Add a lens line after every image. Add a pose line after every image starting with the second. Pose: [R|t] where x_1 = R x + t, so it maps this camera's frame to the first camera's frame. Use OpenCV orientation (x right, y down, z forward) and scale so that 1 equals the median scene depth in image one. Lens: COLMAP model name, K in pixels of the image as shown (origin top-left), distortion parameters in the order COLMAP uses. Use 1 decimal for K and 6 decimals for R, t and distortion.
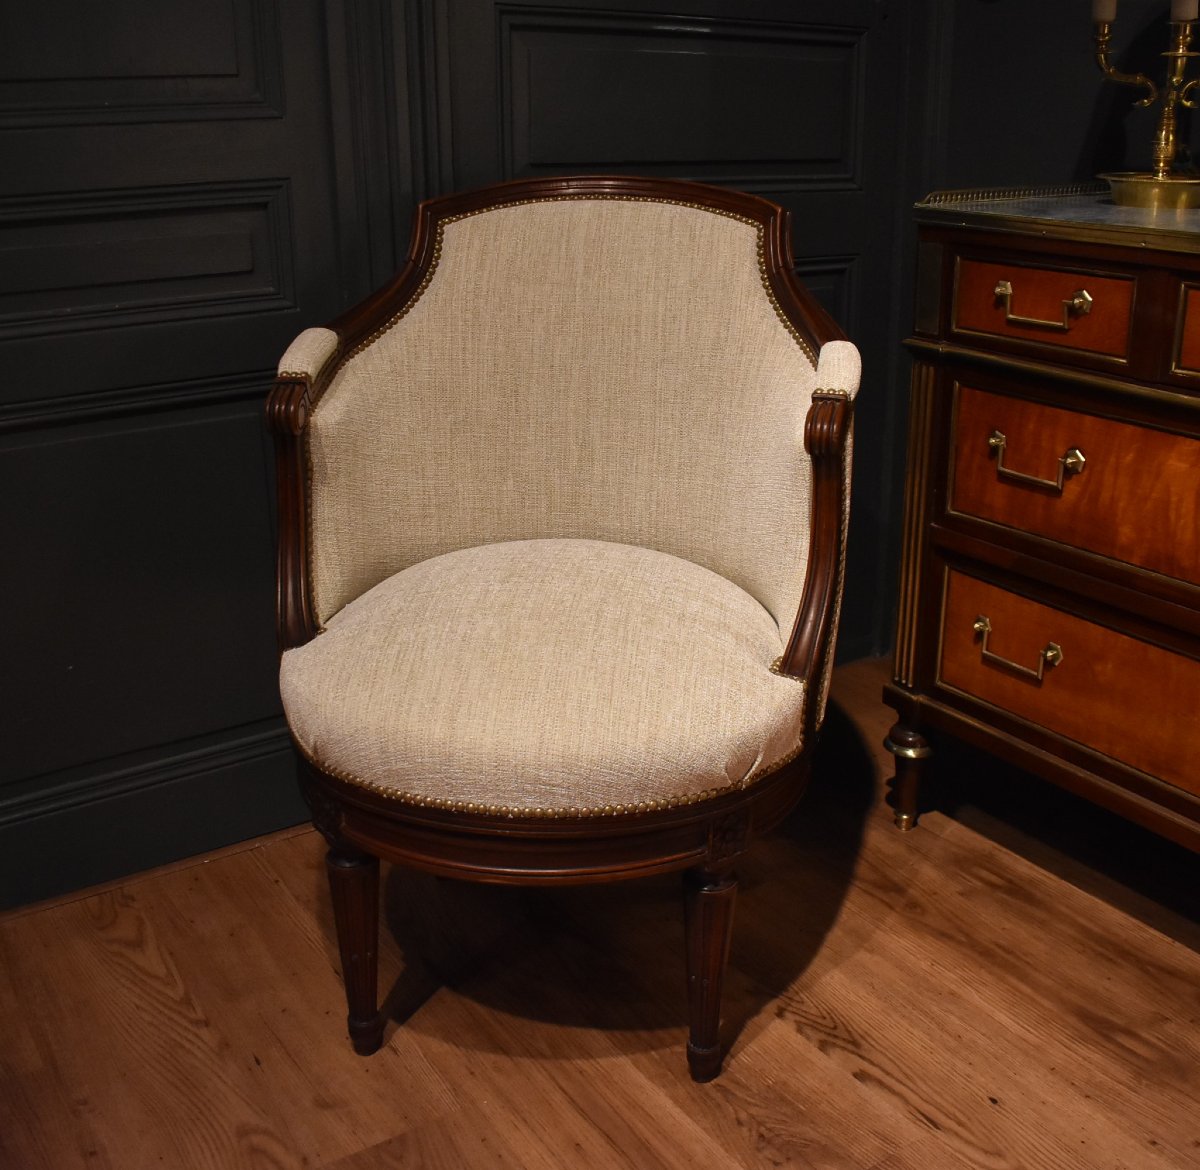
lens RADIAL K [[1349.2, 0, 604.9], [0, 1349.2, 589.3], [0, 0, 1]] dist [-0.091957, 0.000000]
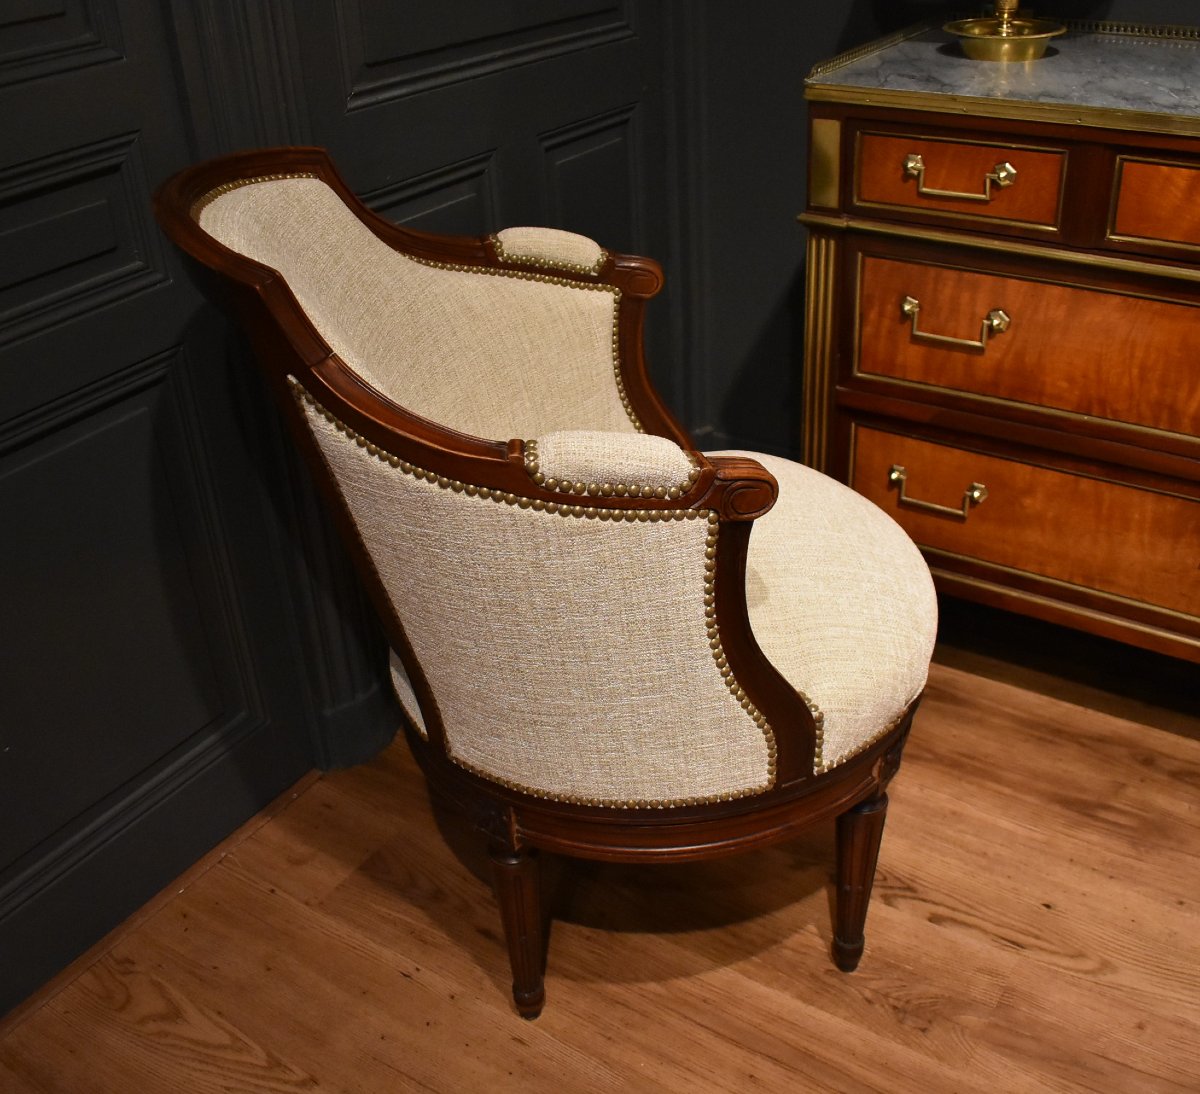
lens RADIAL K [[1259.6, 0, 598.6], [0, 1259.6, 548.9], [0, 0, 1]] dist [-0.093797, 0.000000]
pose [[0.920183, -0.228670, 0.317765, -0.296759], [0.171230, 0.965009, 0.198591, -0.170448], [-0.352057, -0.128329, 0.927139, 0.161807]]
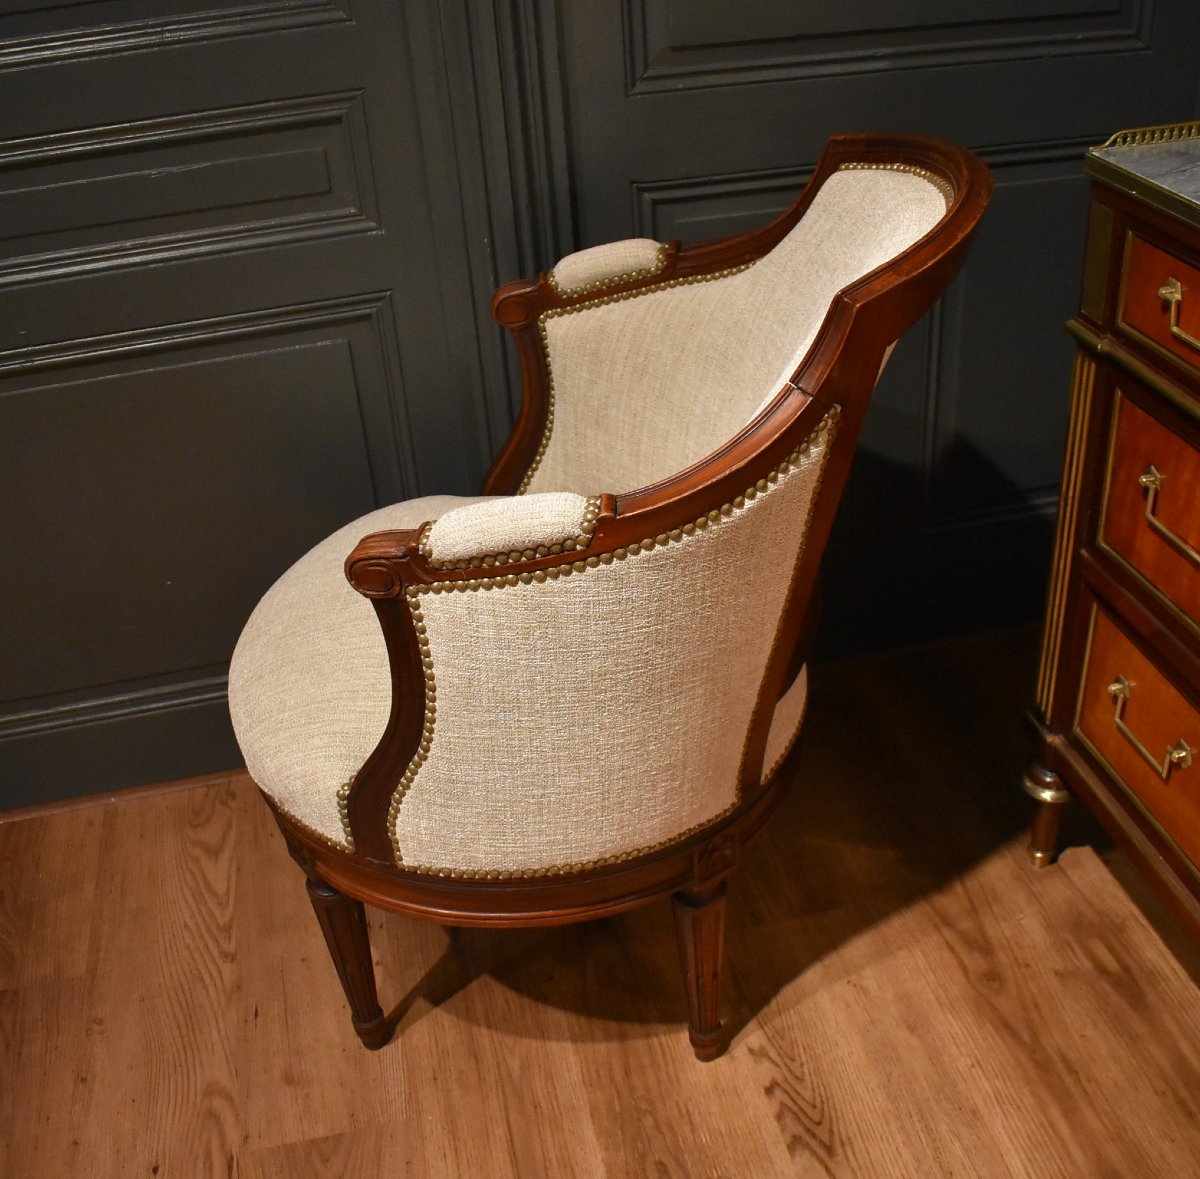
lens RADIAL K [[1357.5, 0, 599.3], [0, 1357.5, 593.7], [0, 0, 1]] dist [-0.091310, 0.000000]
pose [[0.933051, 0.143223, -0.330003, 0.271062], [-0.065467, 0.969614, 0.235717, -0.215651], [0.353736, -0.198332, 0.914076, 0.183026]]
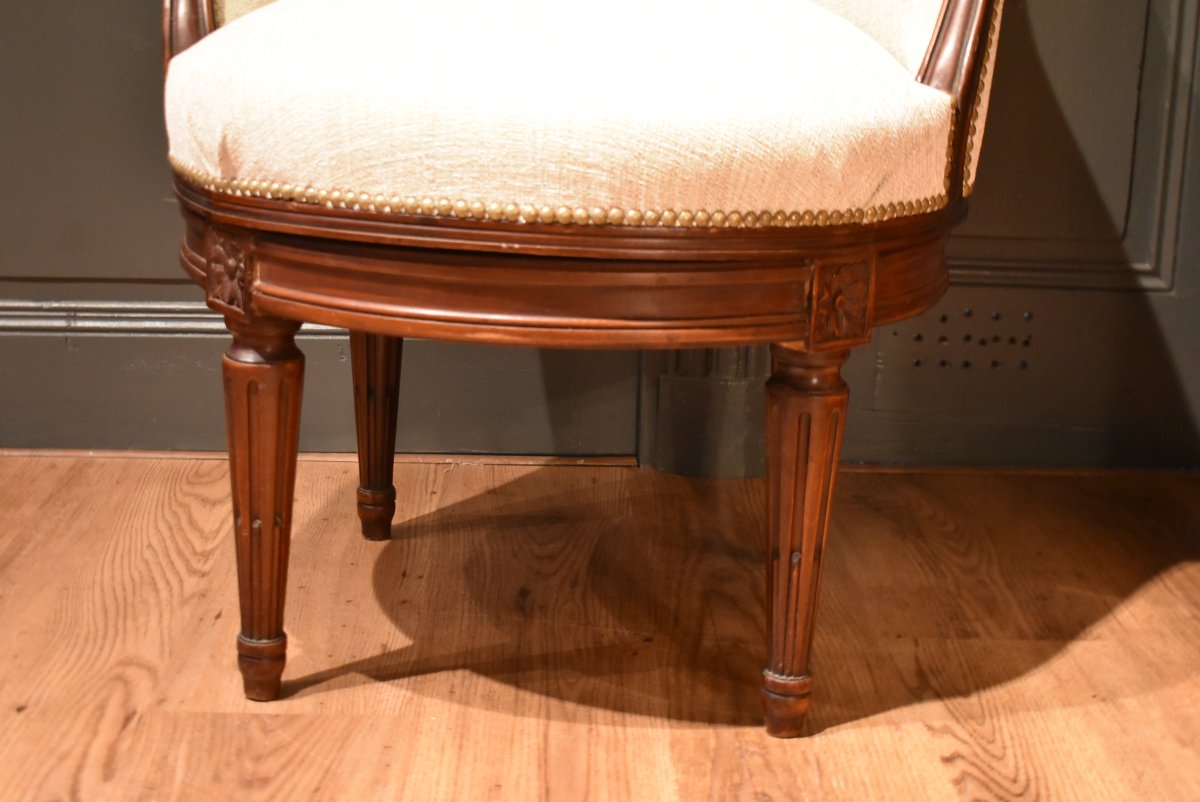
lens RADIAL K [[1965.0, 0, 617.2], [0, 1965.0, 403.4], [0, 0, 1]] dist [-0.008074, 0.000000]
pose [[0.855183, 0.159047, -0.493322, 0.402316], [-0.207221, 0.977298, -0.044141, 0.228386], [0.475101, 0.139976, 0.868726, 0.147209]]
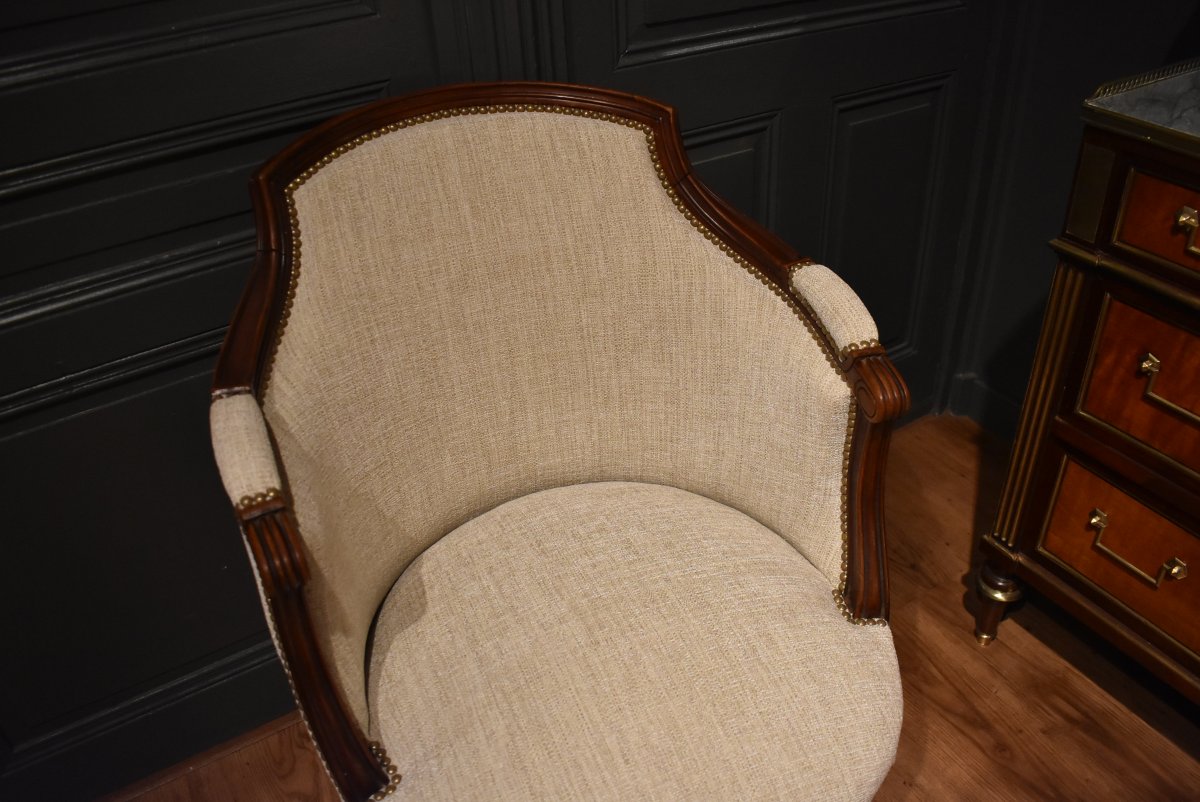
lens RADIAL K [[931.5, 0, 602.3], [0, 931.5, 402.8], [0, 0, 1]] dist [-0.102741, 0.024204]
pose [[0.998543, -0.011995, -0.052608, -0.065635], [0.024847, 0.967677, 0.250967, -0.265540], [0.047897, -0.251909, 0.966565, 0.369142]]
